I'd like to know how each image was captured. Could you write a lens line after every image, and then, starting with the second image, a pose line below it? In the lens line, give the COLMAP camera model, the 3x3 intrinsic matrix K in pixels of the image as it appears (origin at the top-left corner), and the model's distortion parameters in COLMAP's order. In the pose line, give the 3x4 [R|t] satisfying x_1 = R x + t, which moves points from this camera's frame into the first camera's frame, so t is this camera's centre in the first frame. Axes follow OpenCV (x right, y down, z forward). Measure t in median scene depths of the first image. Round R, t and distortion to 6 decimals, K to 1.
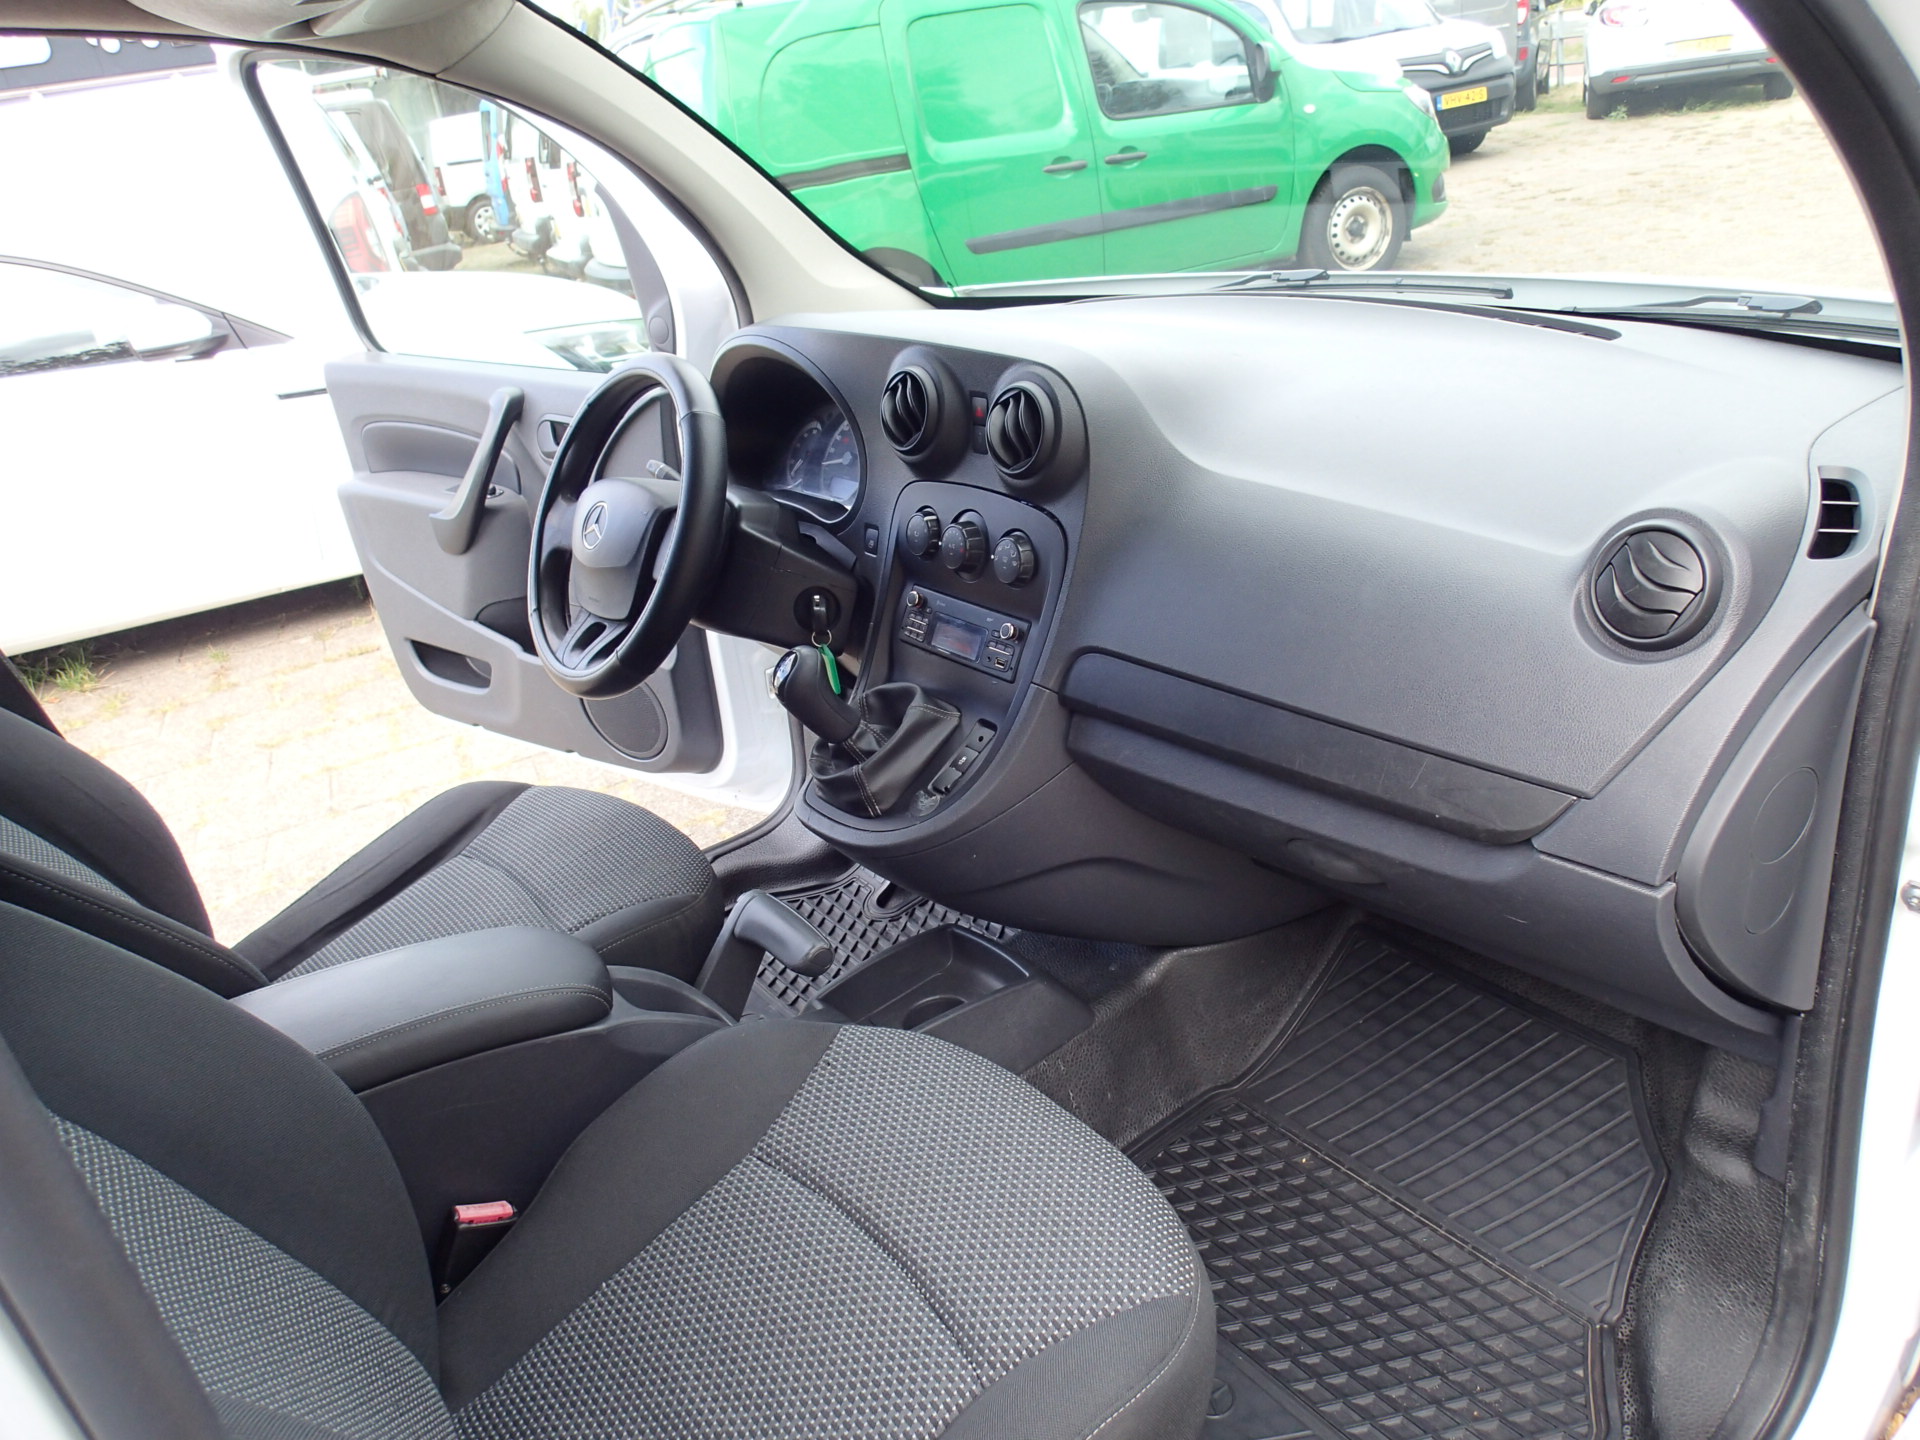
lens RADIAL K [[1440.4, 0, 960.5], [0, 1440.4, 748.2], [0, 0, 1]] dist [0.002561, -0.000805]
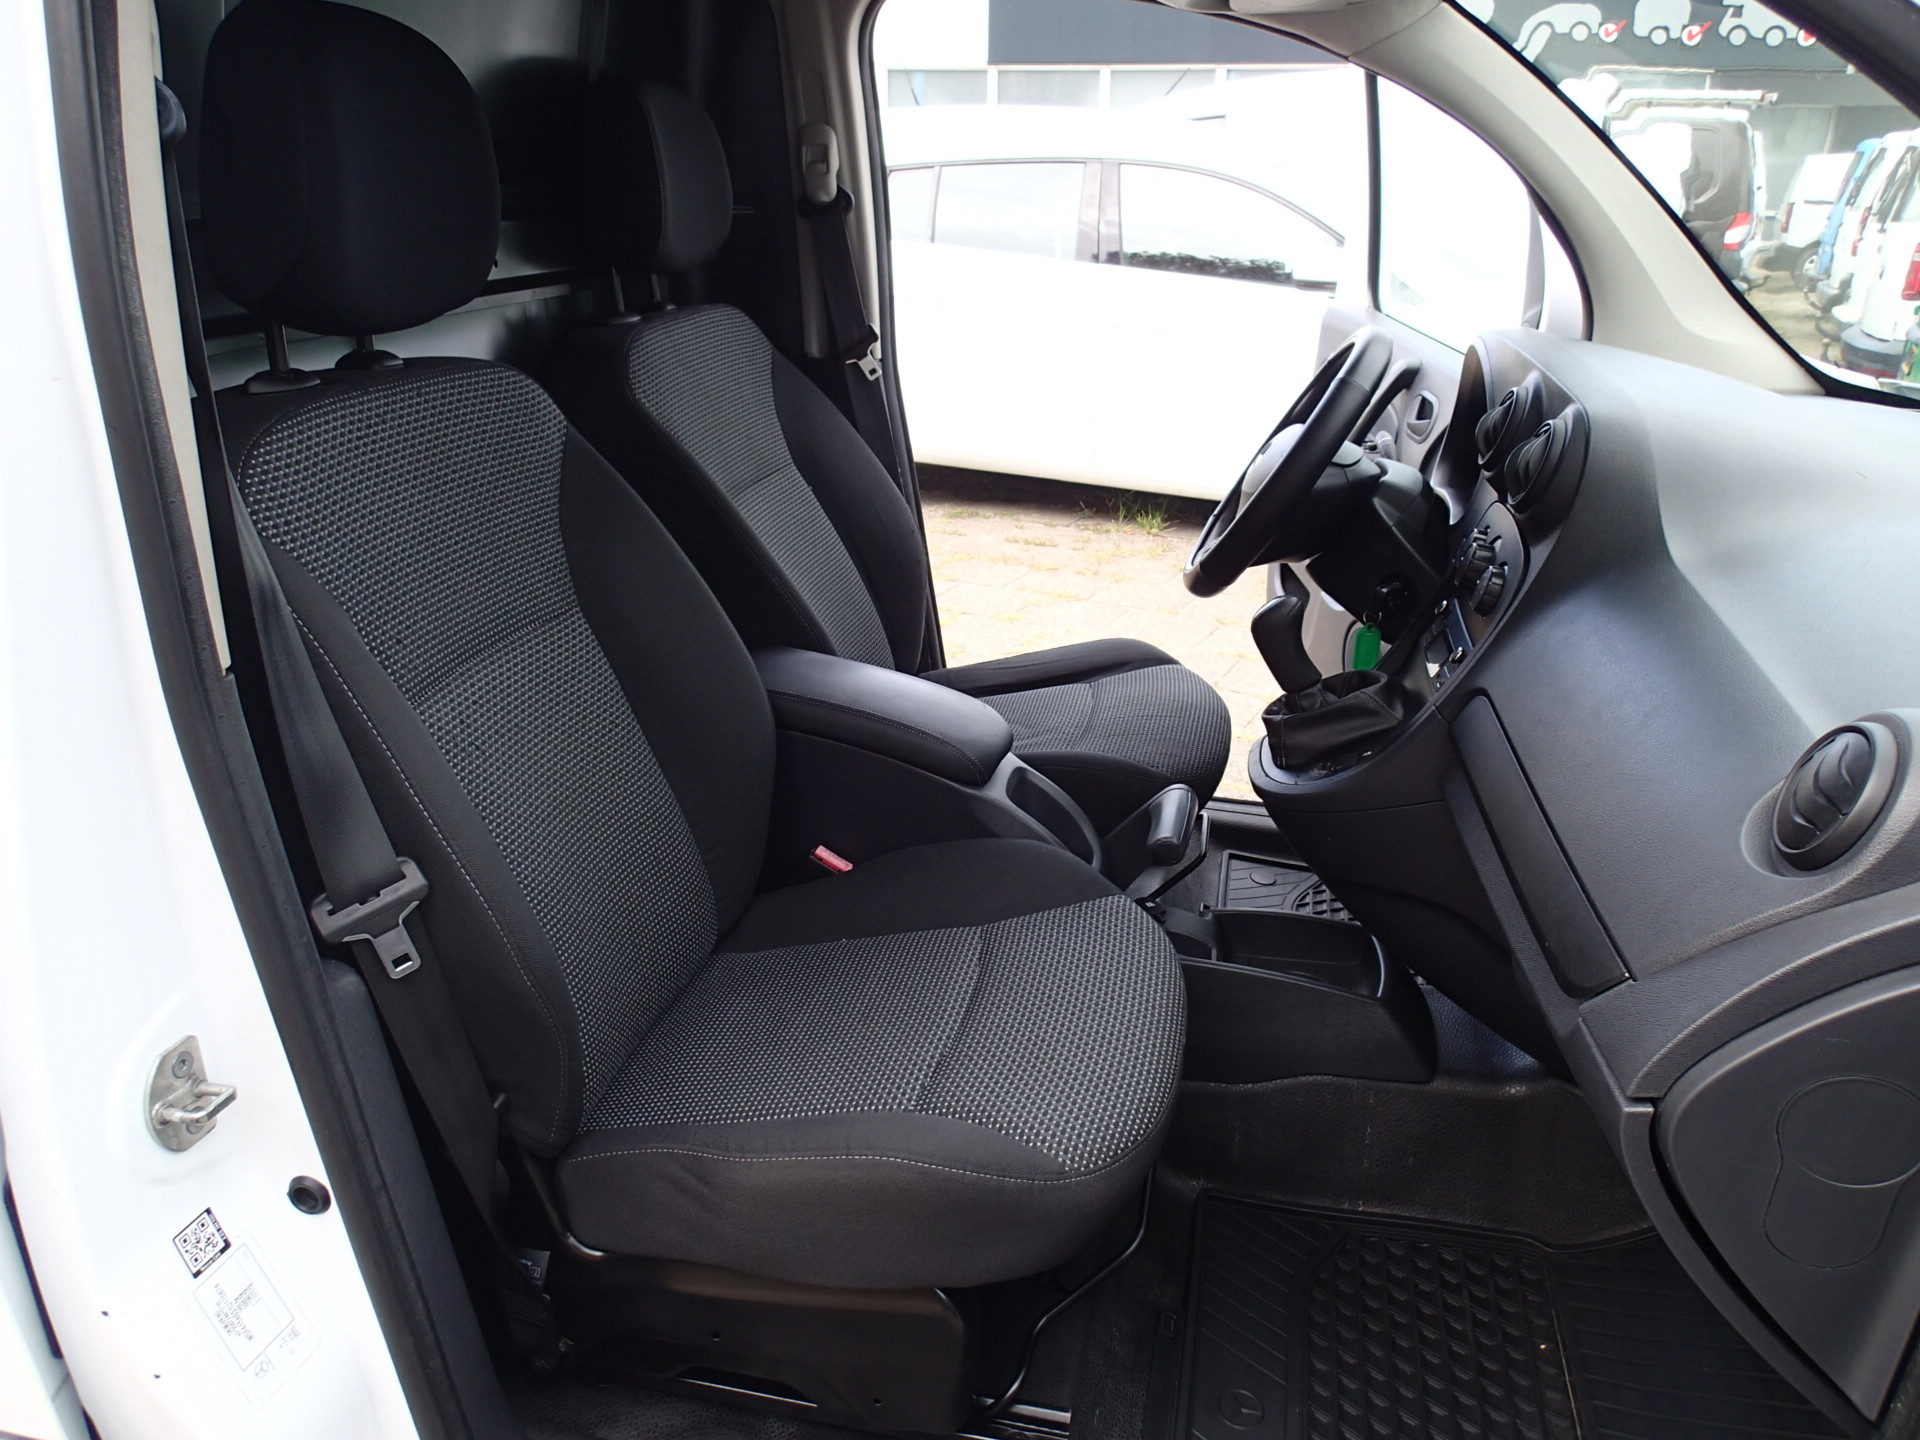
lens RADIAL K [[1417.2, 0, 965.1], [0, 1417.2, 753.6], [0, 0, 1]] dist [0.003526, -0.005050]
pose [[0.639688, 0.436969, -0.632343, 0.366272], [-0.434844, 0.884110, 0.171054, -0.032337], [0.633806, 0.165550, 0.755568, 0.037457]]
